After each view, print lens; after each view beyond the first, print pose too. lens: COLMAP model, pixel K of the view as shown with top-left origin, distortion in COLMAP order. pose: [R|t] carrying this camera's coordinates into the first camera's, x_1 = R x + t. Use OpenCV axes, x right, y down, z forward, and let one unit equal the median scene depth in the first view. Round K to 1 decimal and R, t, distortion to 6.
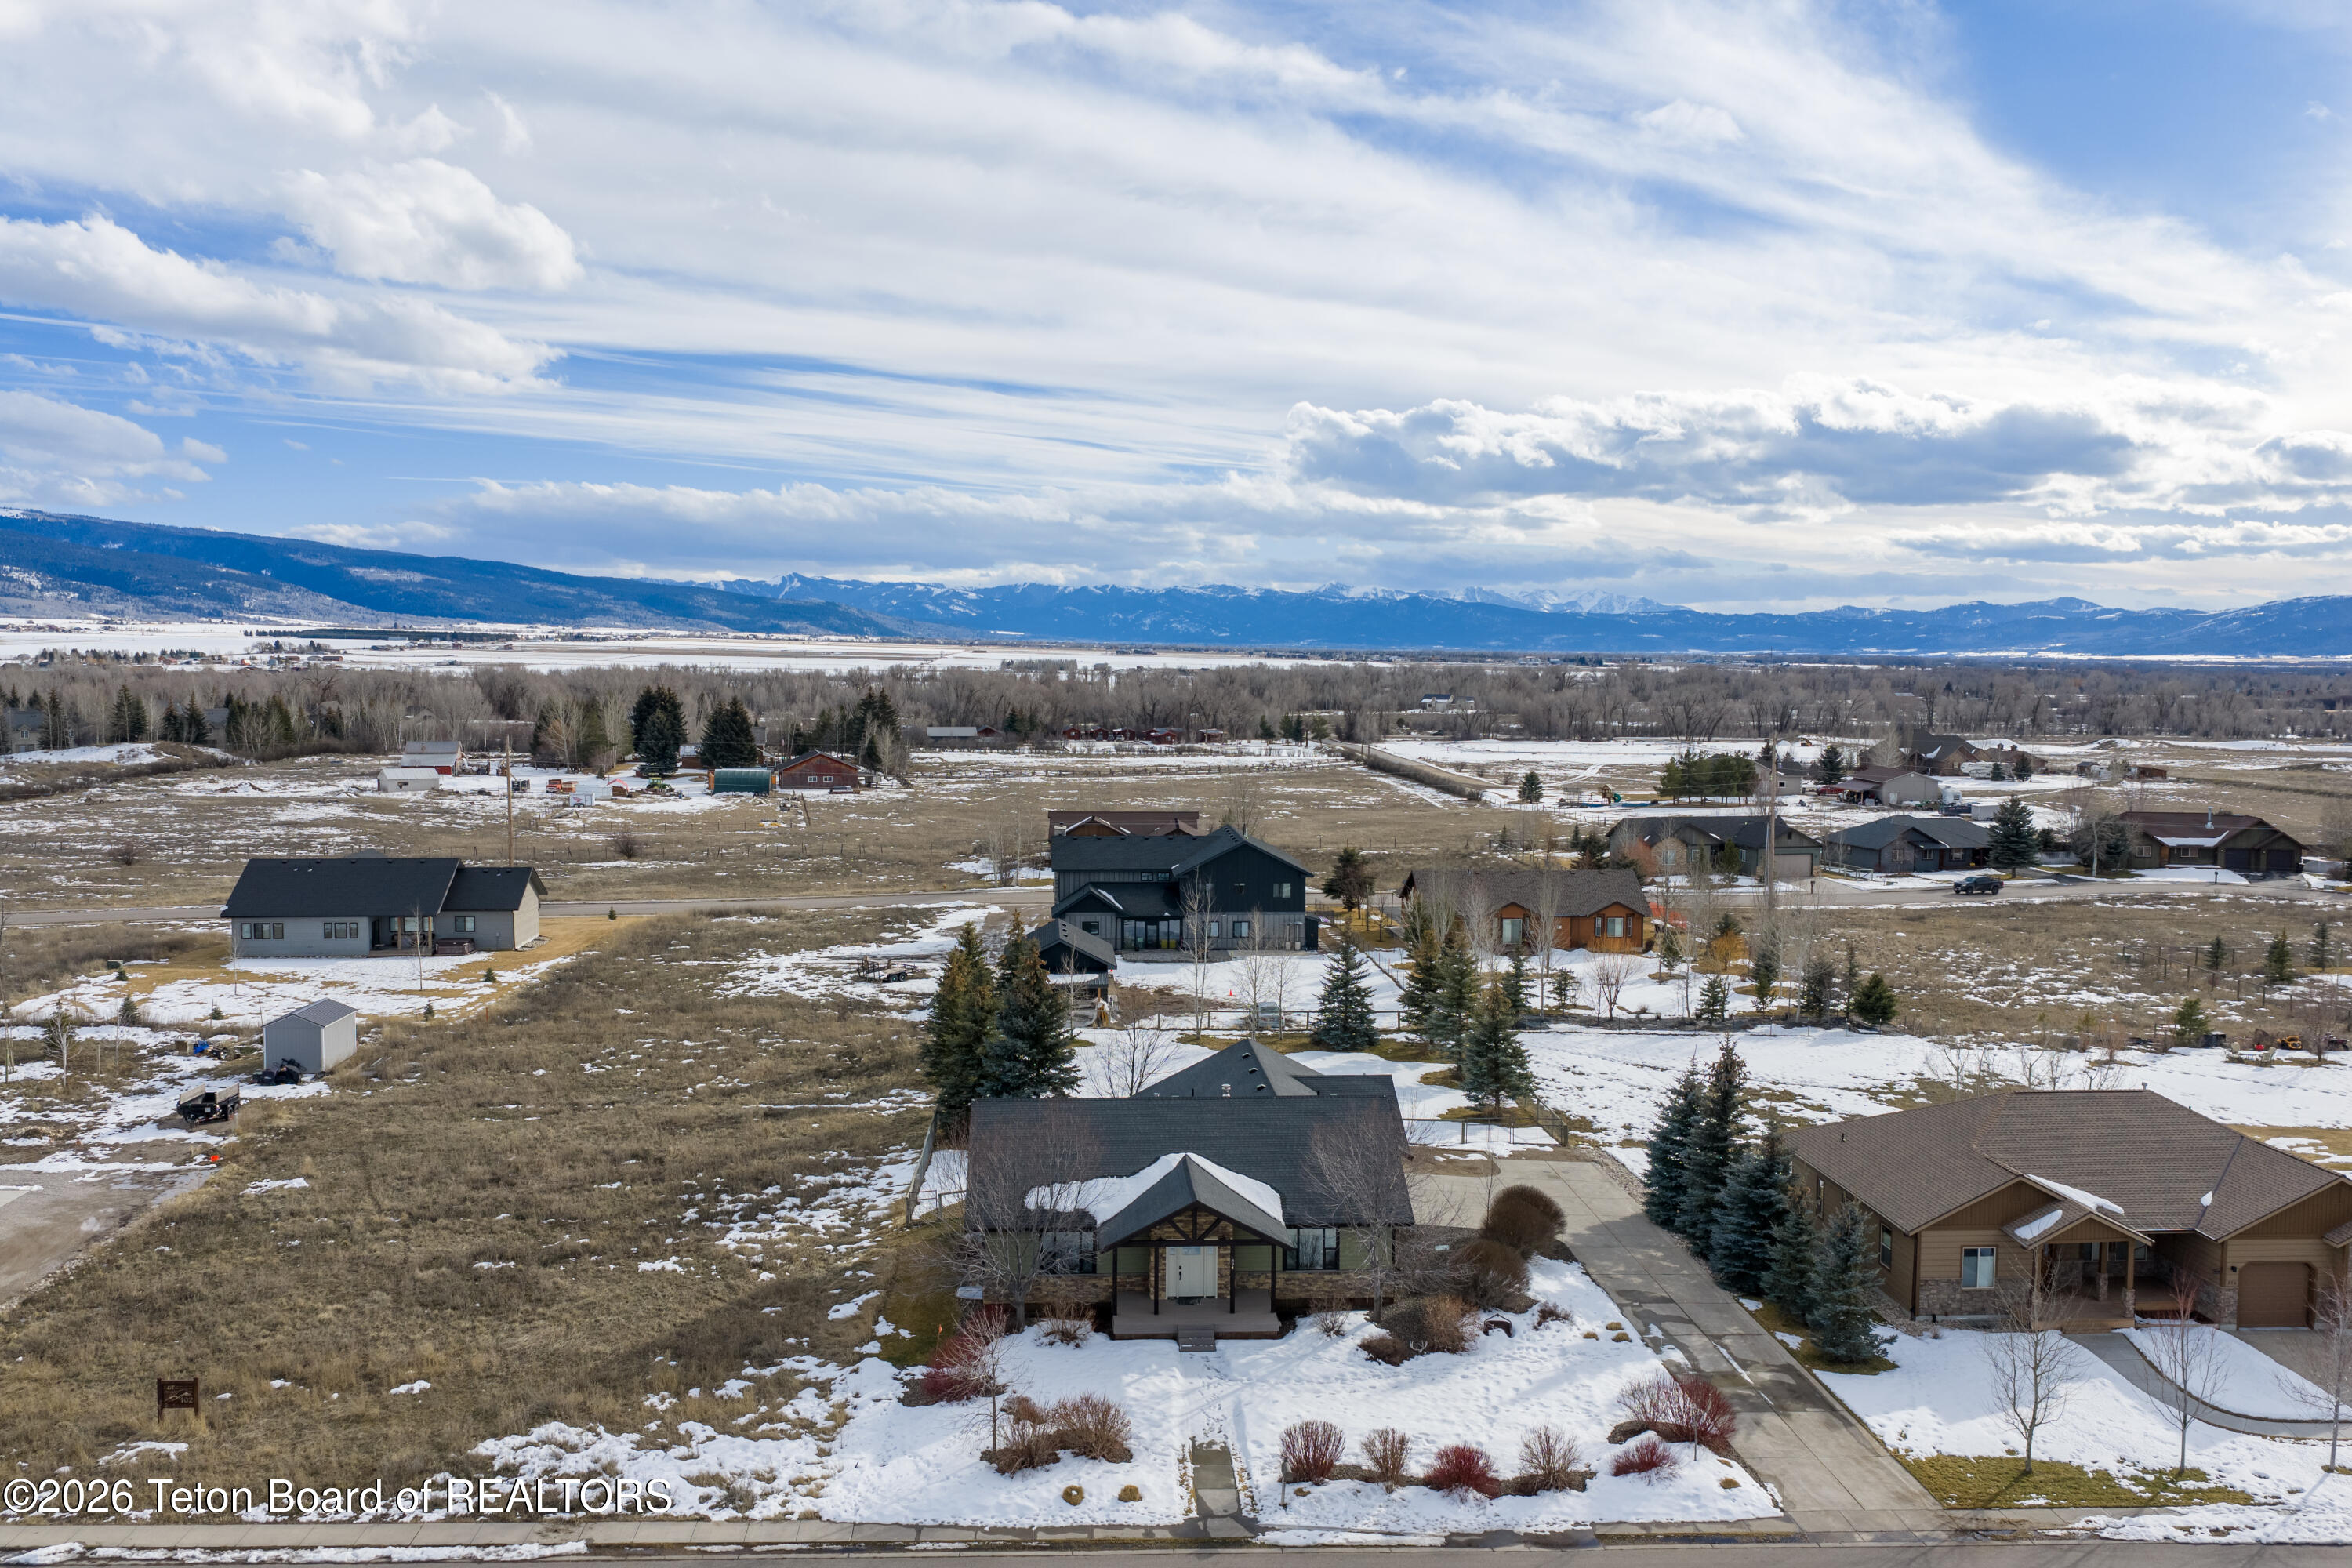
lens RADIAL K [[1941.7, 0, 1170.2], [0, 1941.7, 781.0], [0, 0, 1]] dist [0.017540, -0.035513]
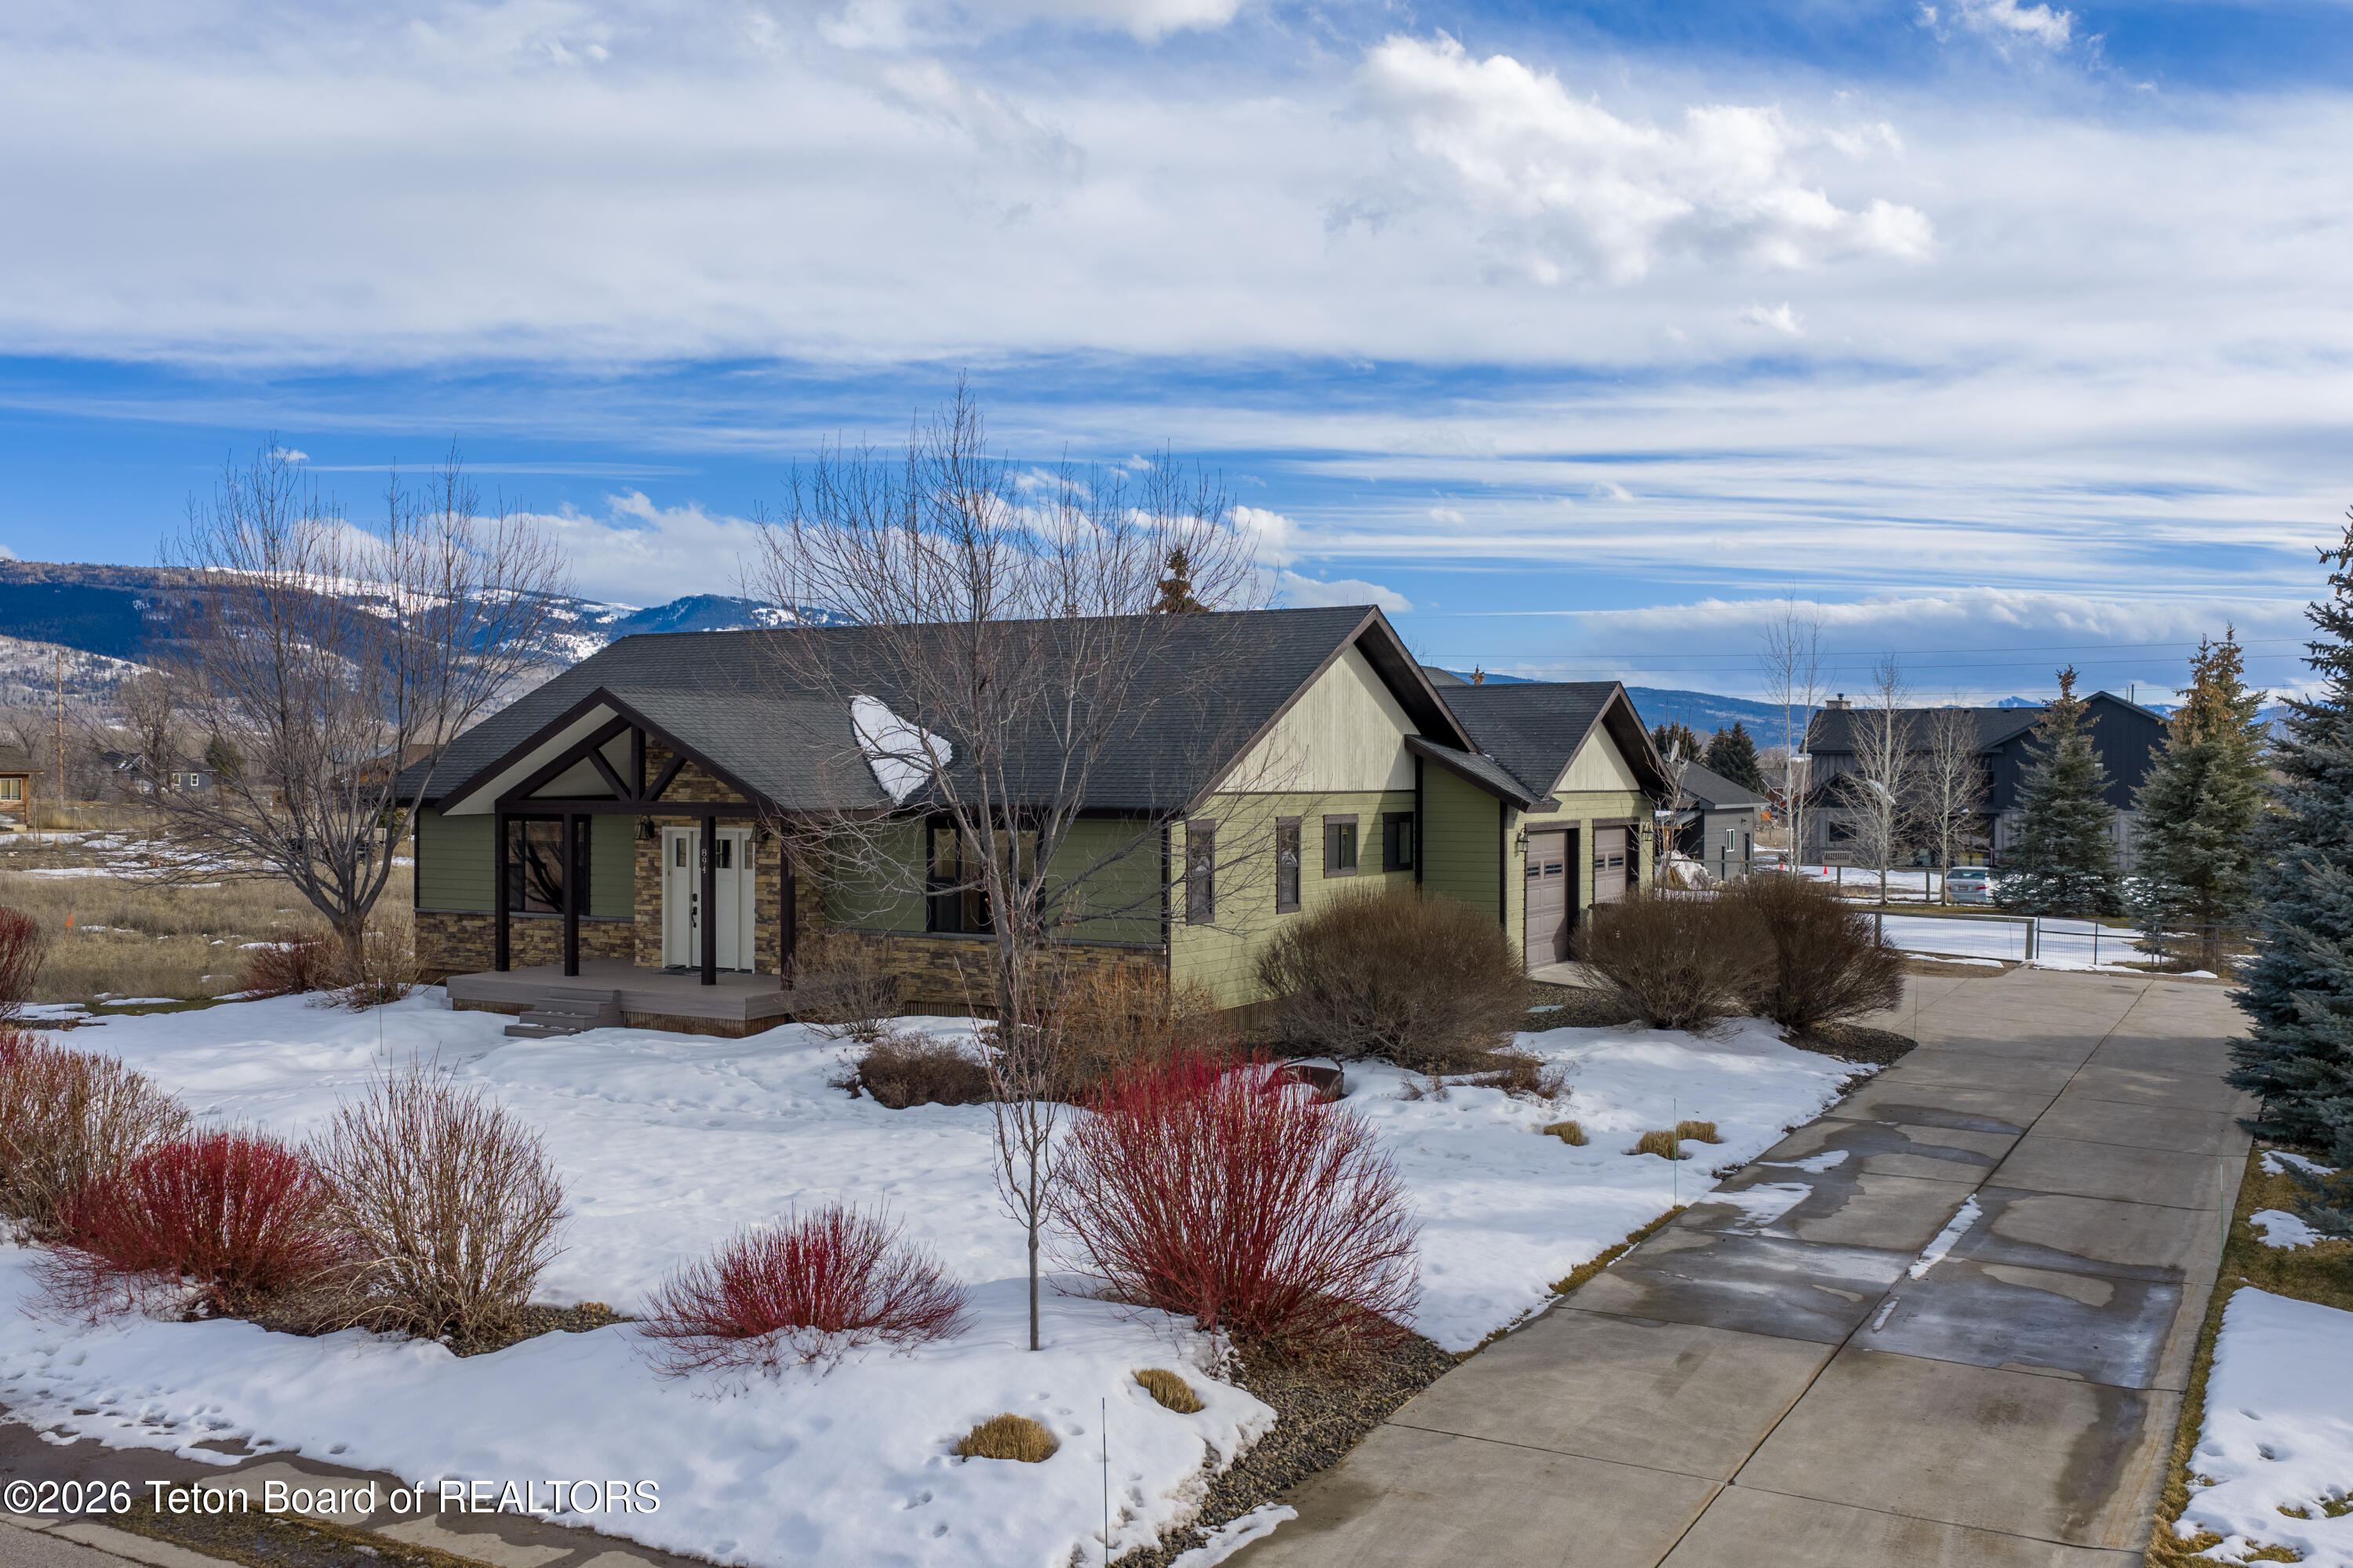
lens RADIAL K [[2090.6, 0, 1176.5], [0, 2090.6, 784.0], [0, 0, 1]] dist [0.008718, -0.015198]
pose [[0.840858, 0.000147, -0.541256, 0.400127], [-0.037059, 0.997669, -0.057301, 0.287818], [0.539986, 0.068240, 0.838903, 0.776058]]
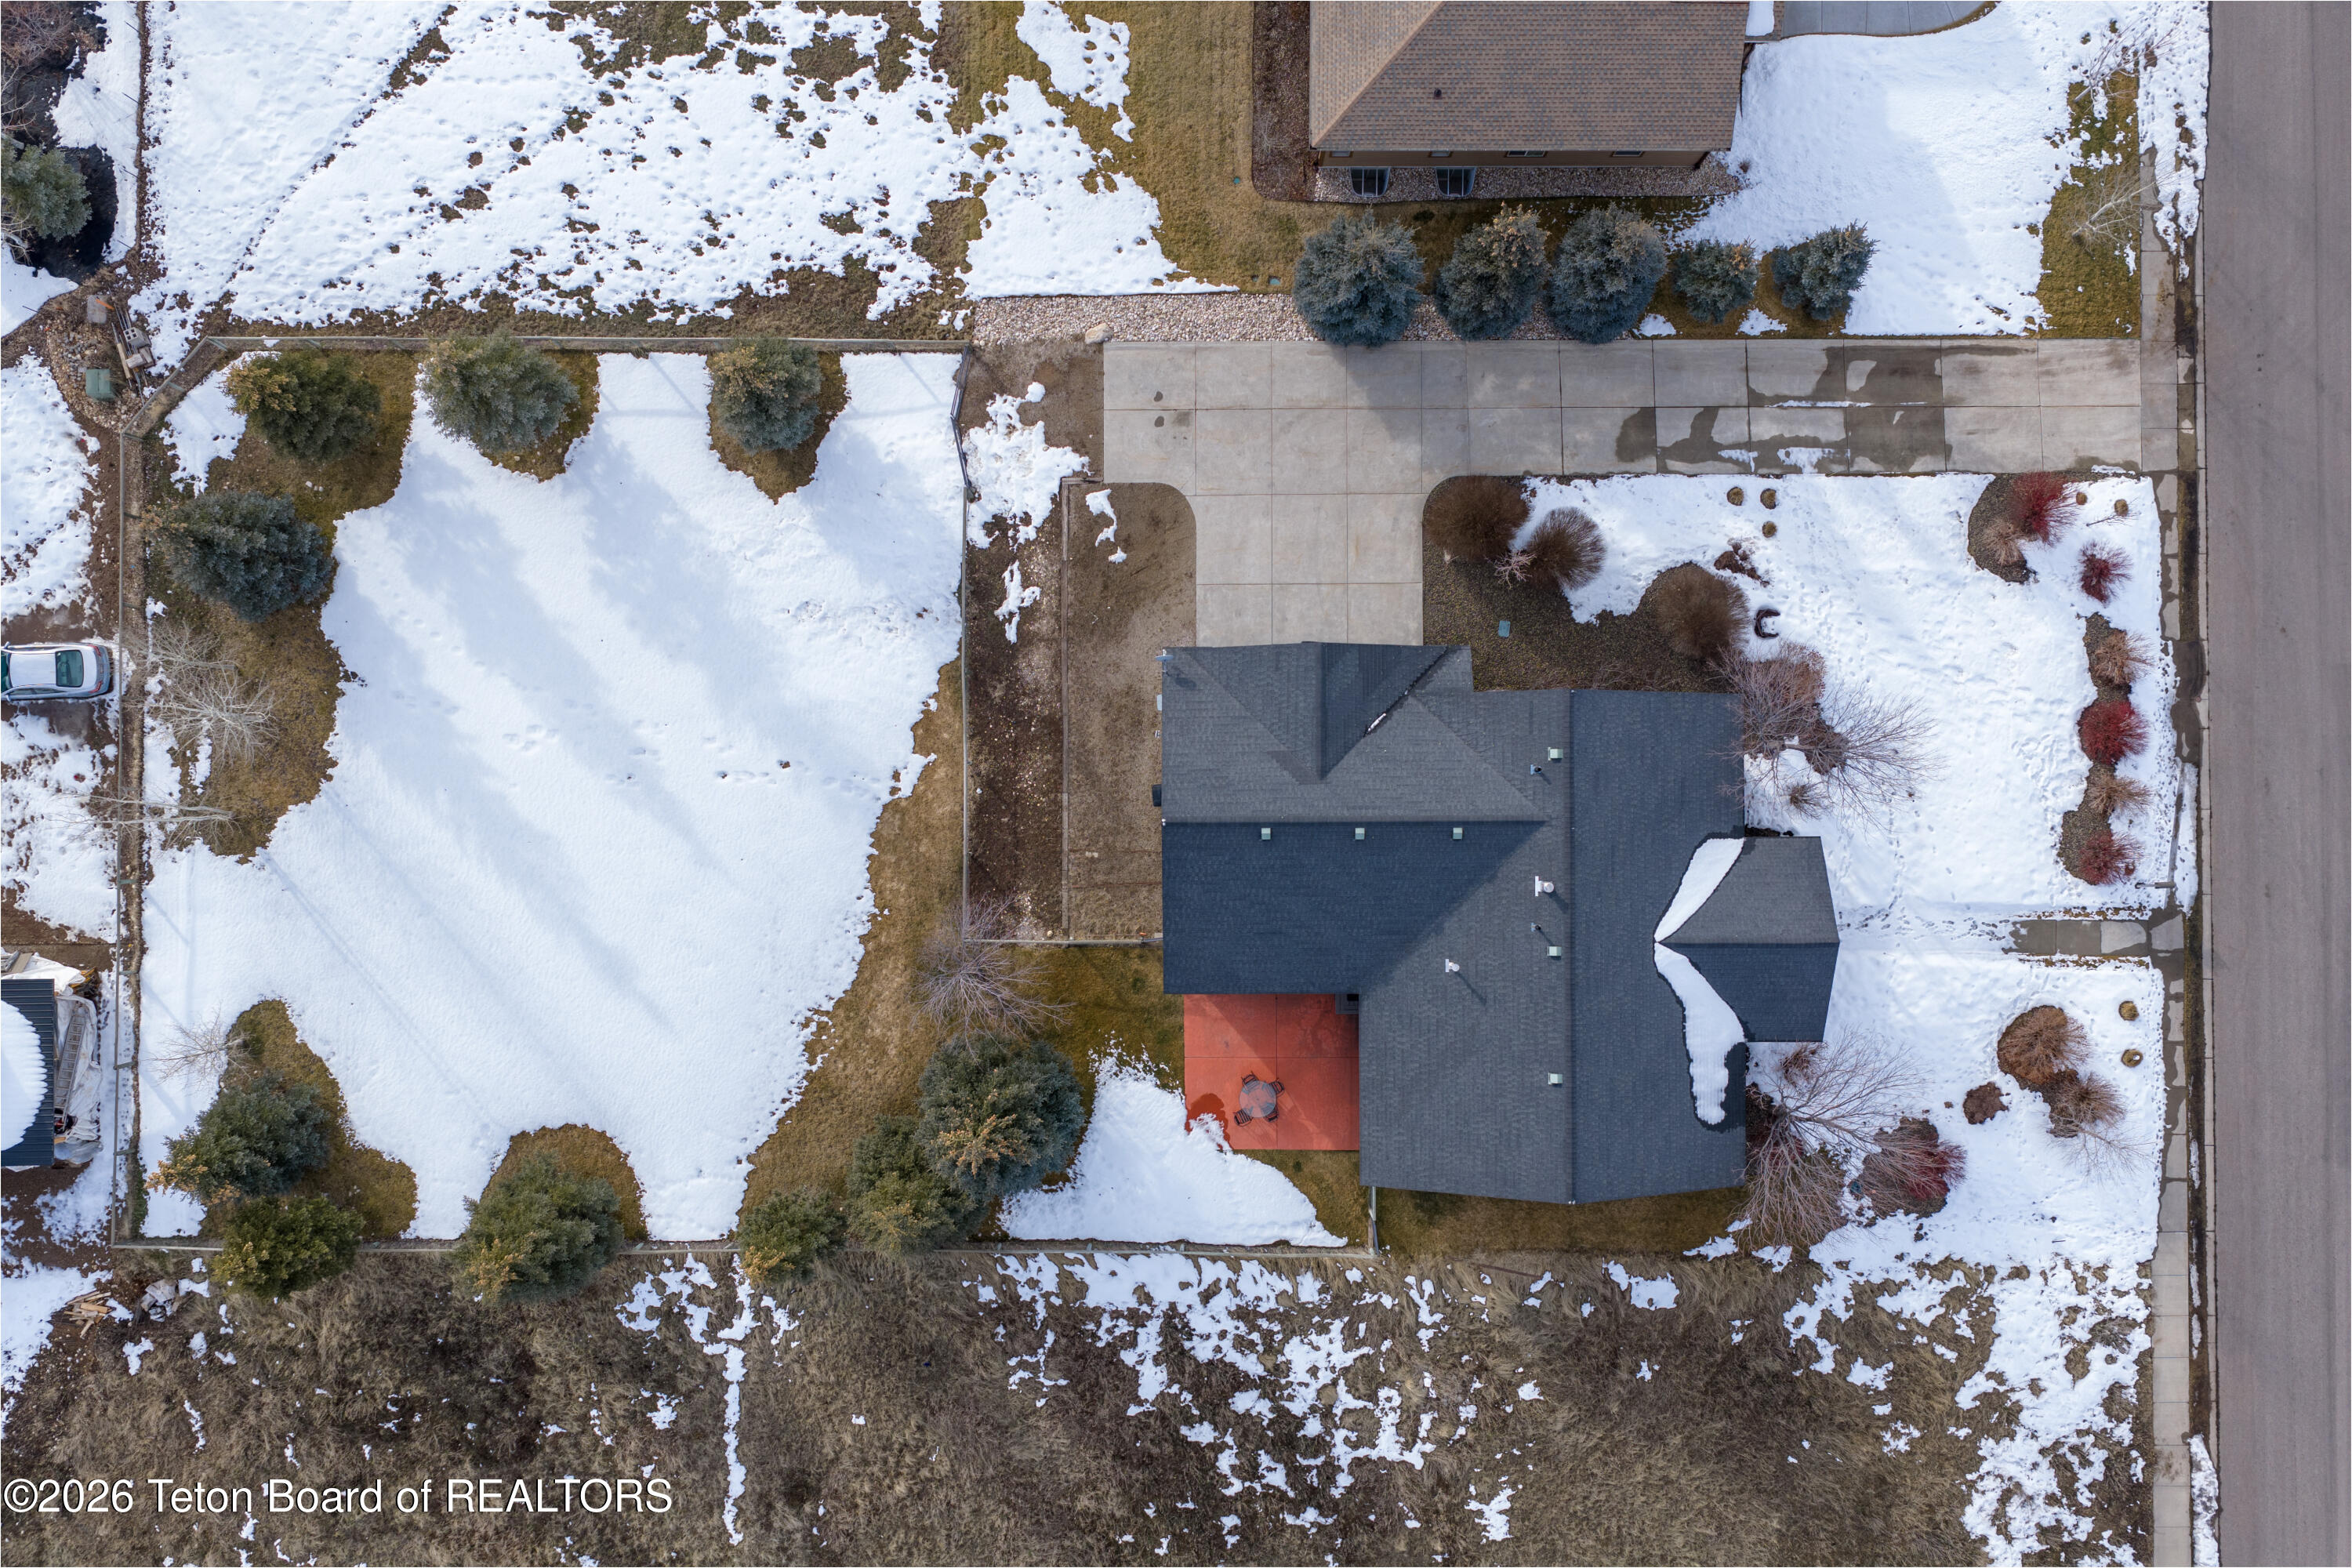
lens RADIAL K [[1898.9, 0, 1127.7], [0, 1898.9, 788.4], [0, 0, 1]] dist [0.015178, -0.010653]
pose [[0.057836, -0.998326, 0.000225, 0.076153], [0.074031, 0.004514, 0.997246, -0.805477], [-0.995577, -0.057660, 0.074168, 1.431272]]
